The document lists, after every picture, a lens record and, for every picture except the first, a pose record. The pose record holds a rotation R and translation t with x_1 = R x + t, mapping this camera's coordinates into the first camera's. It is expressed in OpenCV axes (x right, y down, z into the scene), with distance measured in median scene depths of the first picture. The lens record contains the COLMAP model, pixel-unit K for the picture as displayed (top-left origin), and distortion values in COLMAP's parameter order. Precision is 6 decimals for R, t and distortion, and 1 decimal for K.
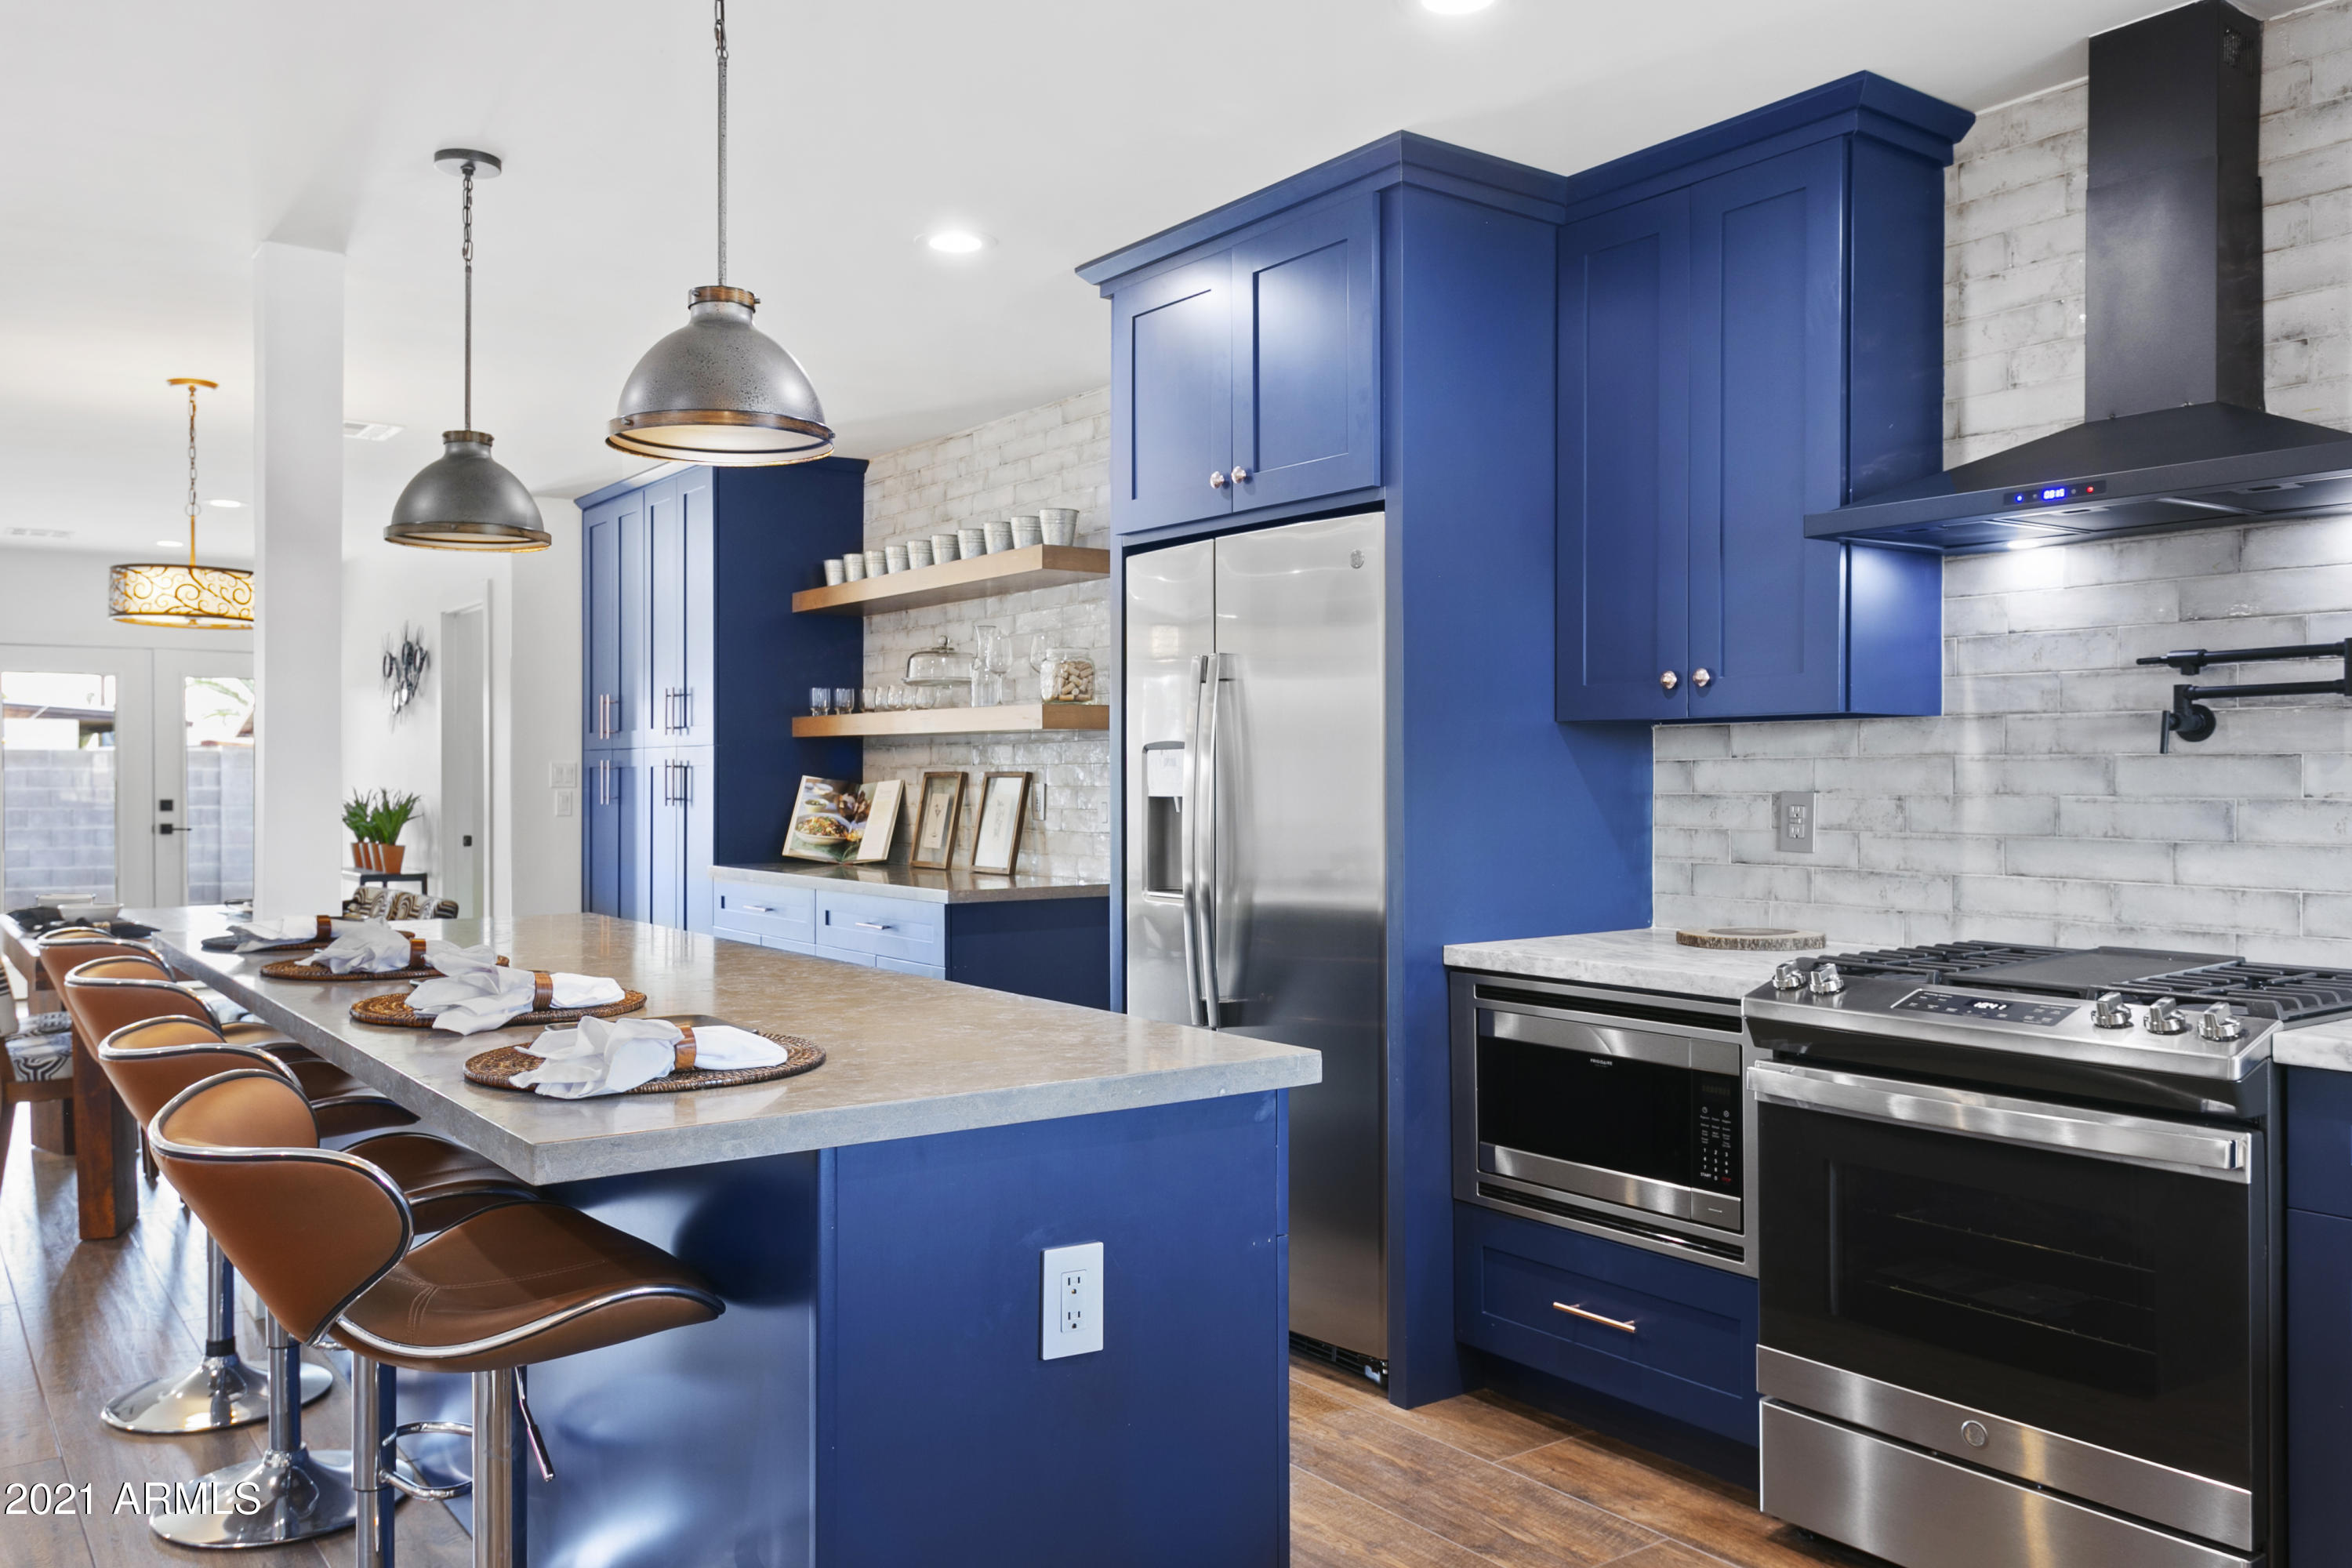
lens RADIAL K [[1848.3, 0, 1176.0], [0, 1848.3, 784.0], [0, 0, 1]] dist [-0.005587, -0.004216]
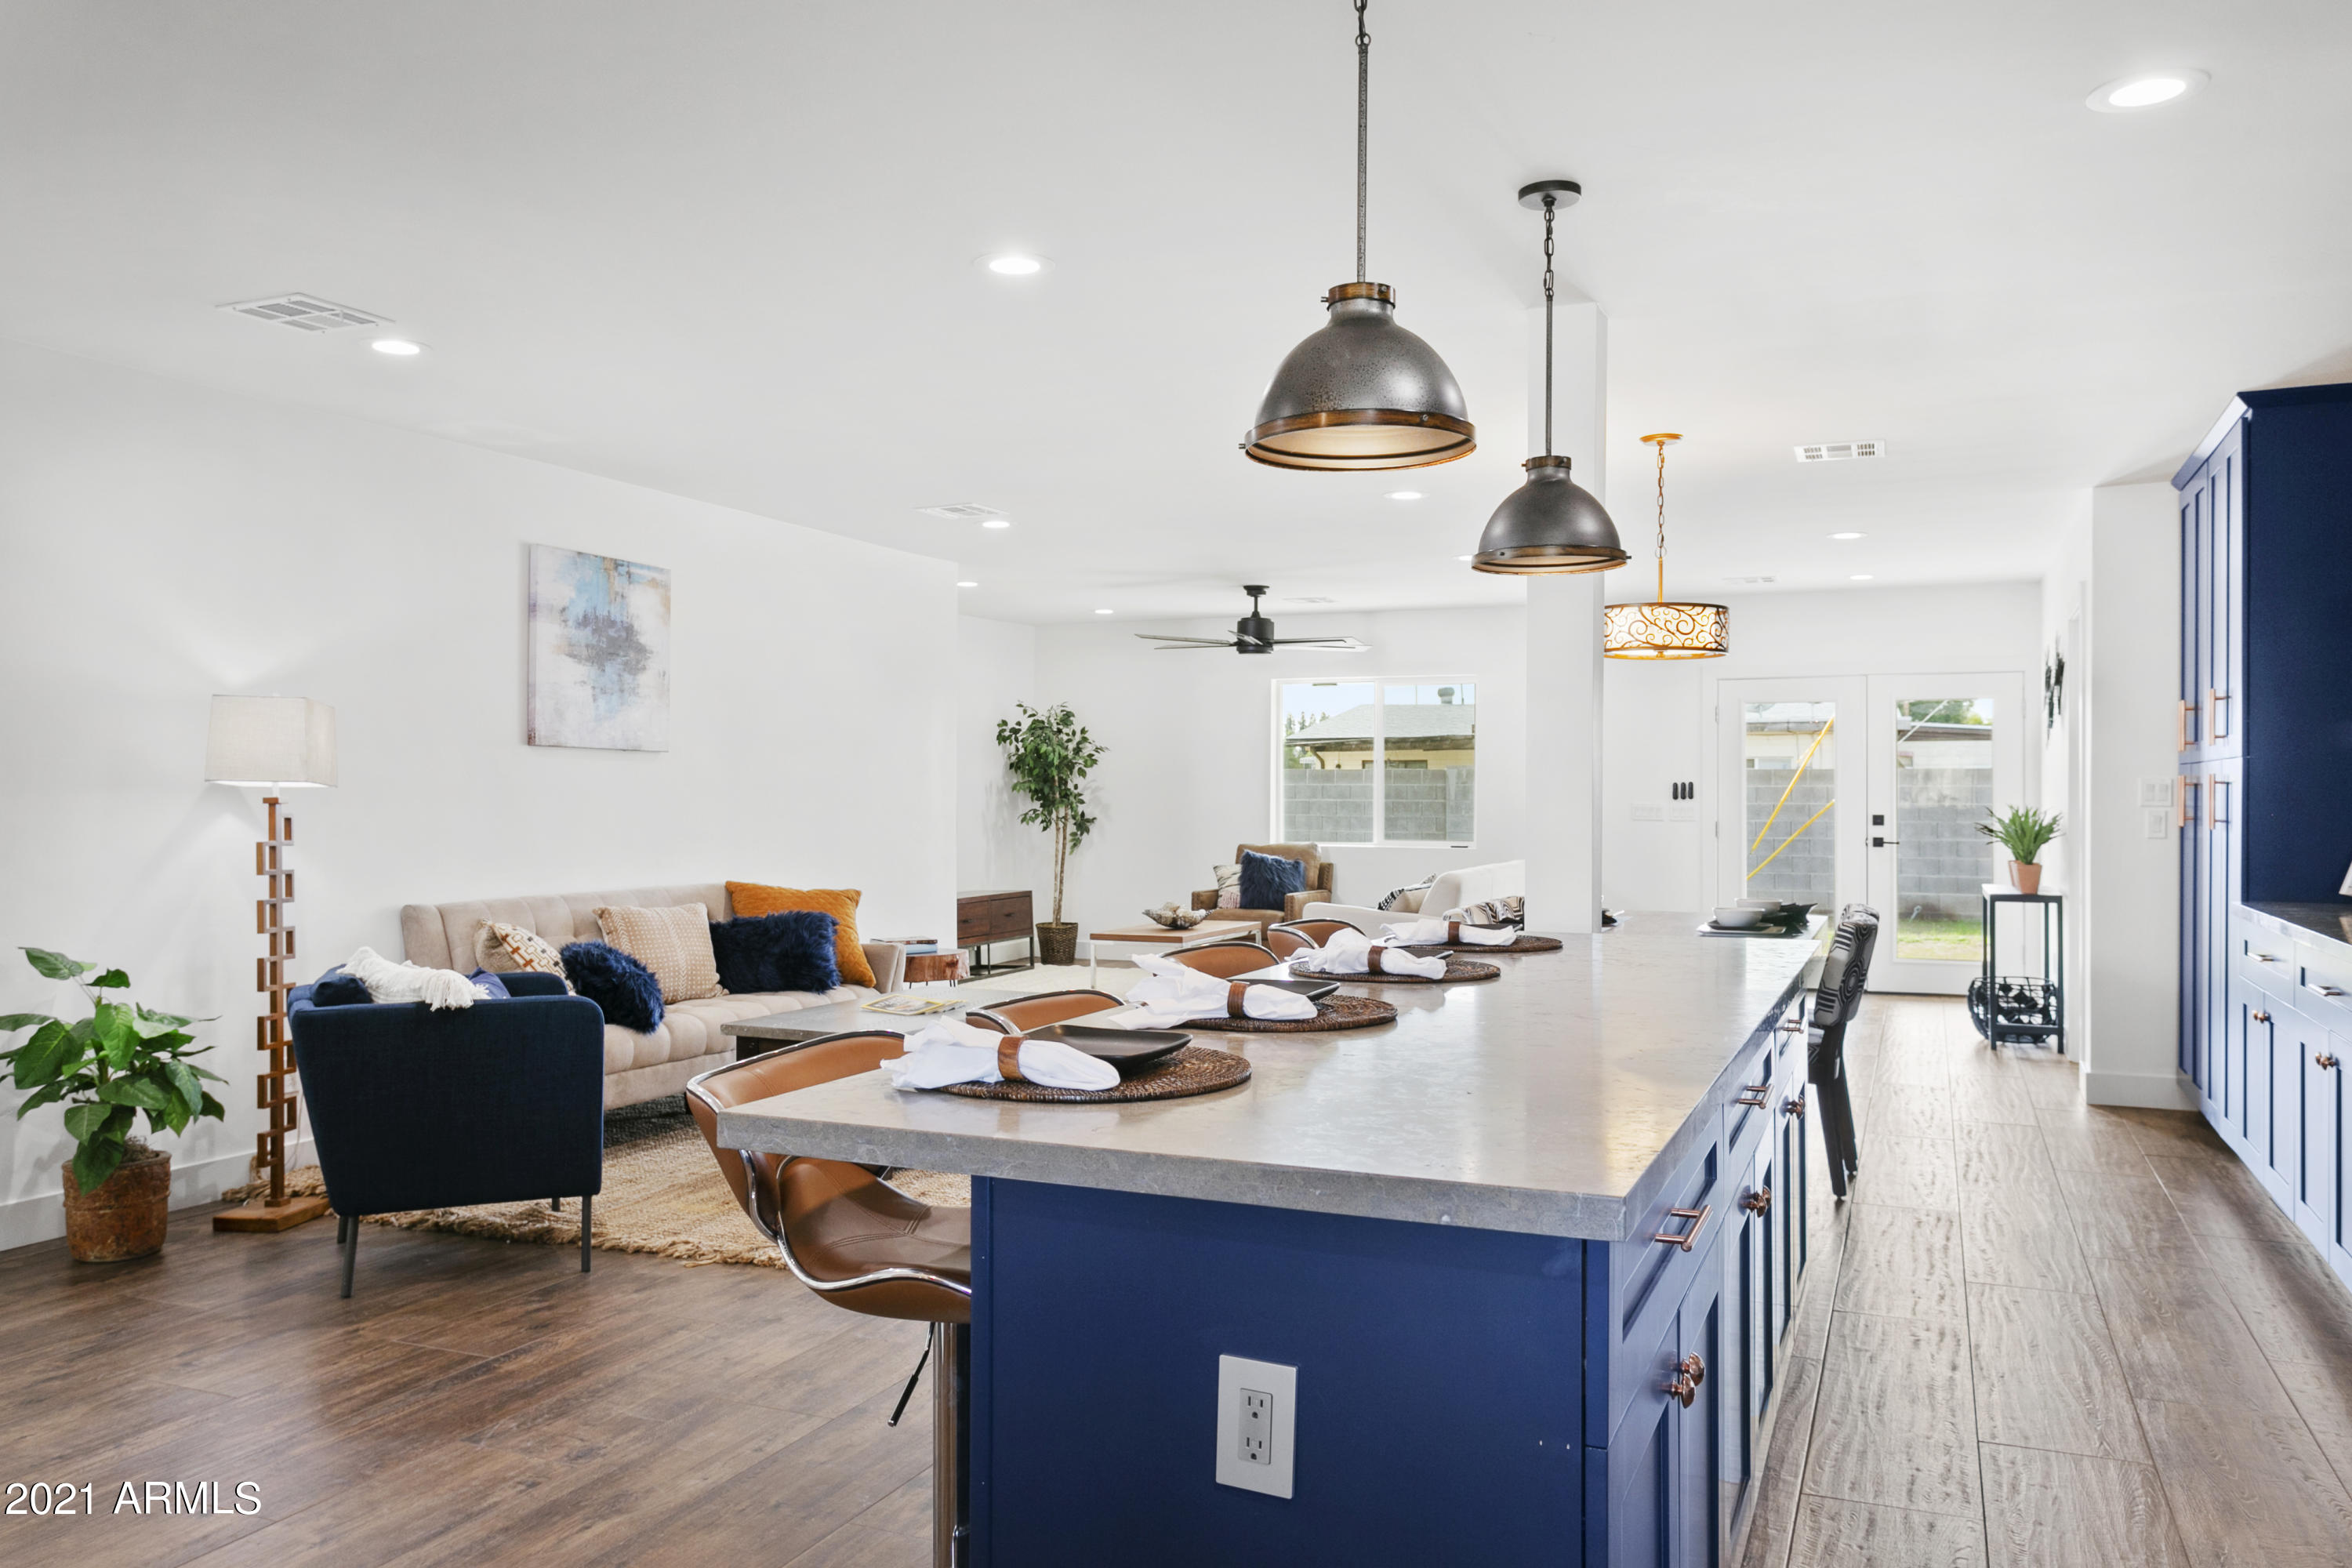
lens RADIAL K [[1771.0, 0, 1176.0], [0, 1771.0, 784.0], [0, 0, 1]] dist [-0.003507, -0.000787]
pose [[0.523169, -0.001446, -0.852228, 0.345008], [-0.006495, 0.999963, -0.005684, -0.002921], [0.852204, 0.008509, 0.523140, 0.312408]]
